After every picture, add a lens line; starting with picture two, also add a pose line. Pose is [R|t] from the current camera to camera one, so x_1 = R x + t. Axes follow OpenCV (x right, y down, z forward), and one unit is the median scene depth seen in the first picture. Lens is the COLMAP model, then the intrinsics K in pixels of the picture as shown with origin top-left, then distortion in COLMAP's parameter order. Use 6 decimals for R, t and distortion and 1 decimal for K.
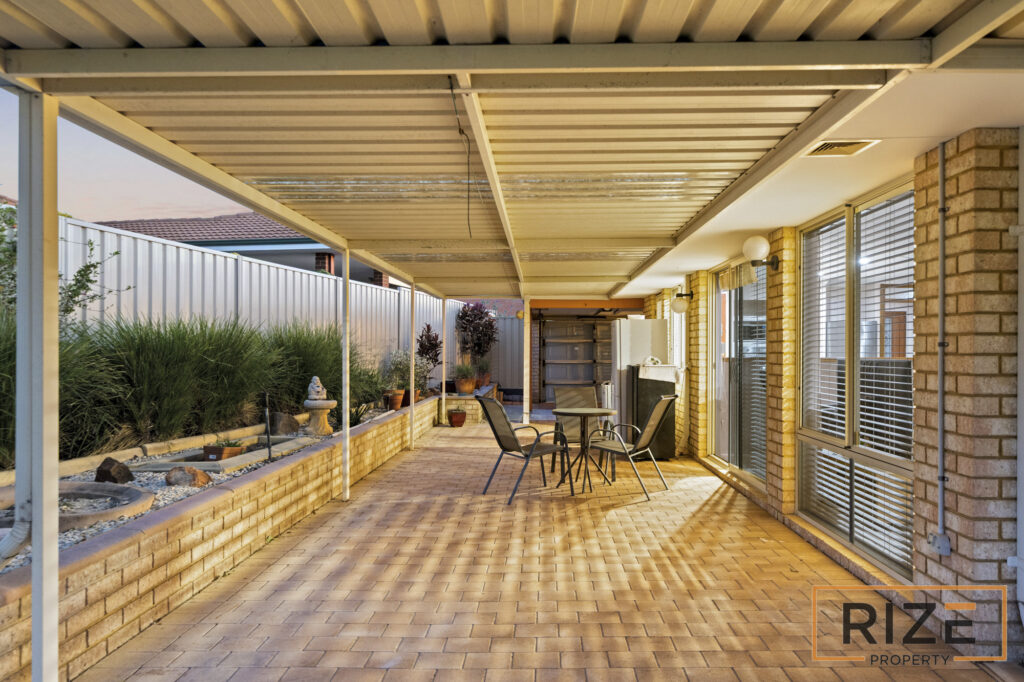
lens RADIAL K [[696.6, 0, 512.9], [0, 696.6, 348.9], [0, 0, 1]] dist [0.000914, 0.000046]
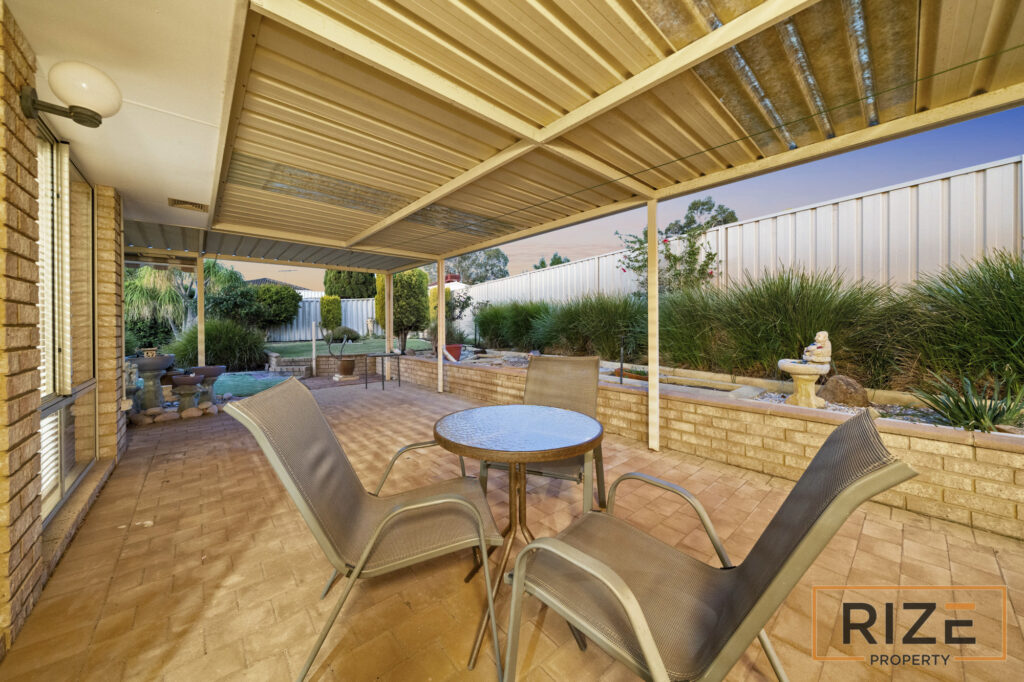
lens RADIAL K [[355.5, 0, 513.6], [0, 355.5, 324.9], [0, 0, 1]] dist [0.000699, 0.000096]
pose [[-0.719129, 0.010162, -0.694803, 0.361620], [0.016446, 0.999862, -0.002398, 0.052030], [0.694682, -0.013151, -0.719197, 1.707081]]
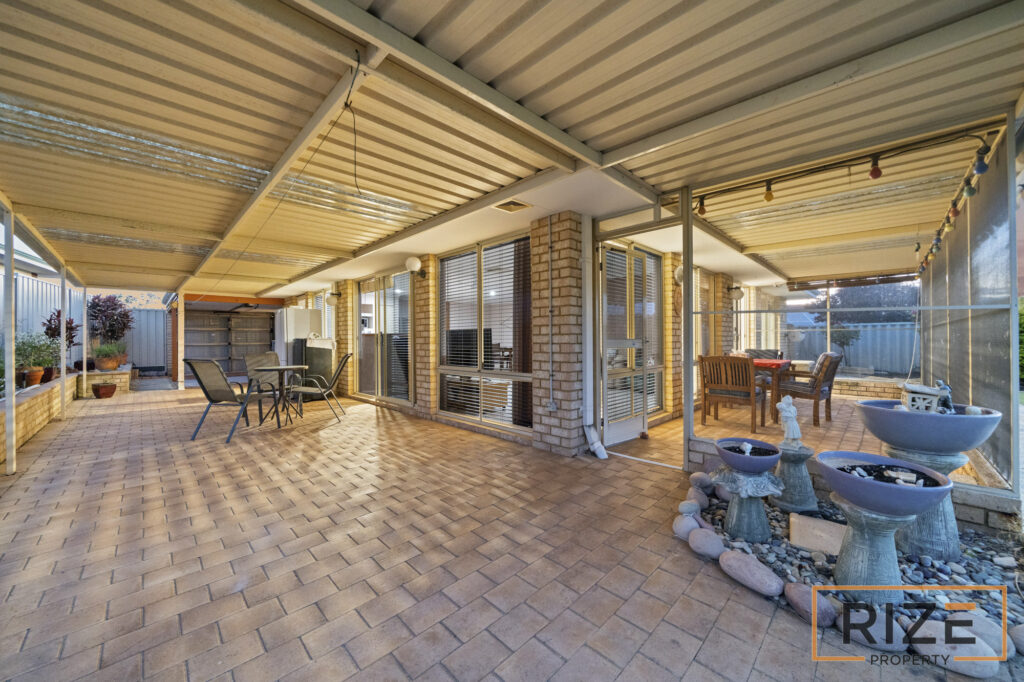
lens RADIAL K [[383.1, 0, 516.7], [0, 383.1, 339.6], [0, 0, 1]] dist [-0.008233, 0.000046]
pose [[0.686493, -0.004734, 0.727121, -0.199247], [0.005637, 0.999983, 0.001188, 0.051969], [-0.727114, 0.003283, 0.686508, 0.194416]]
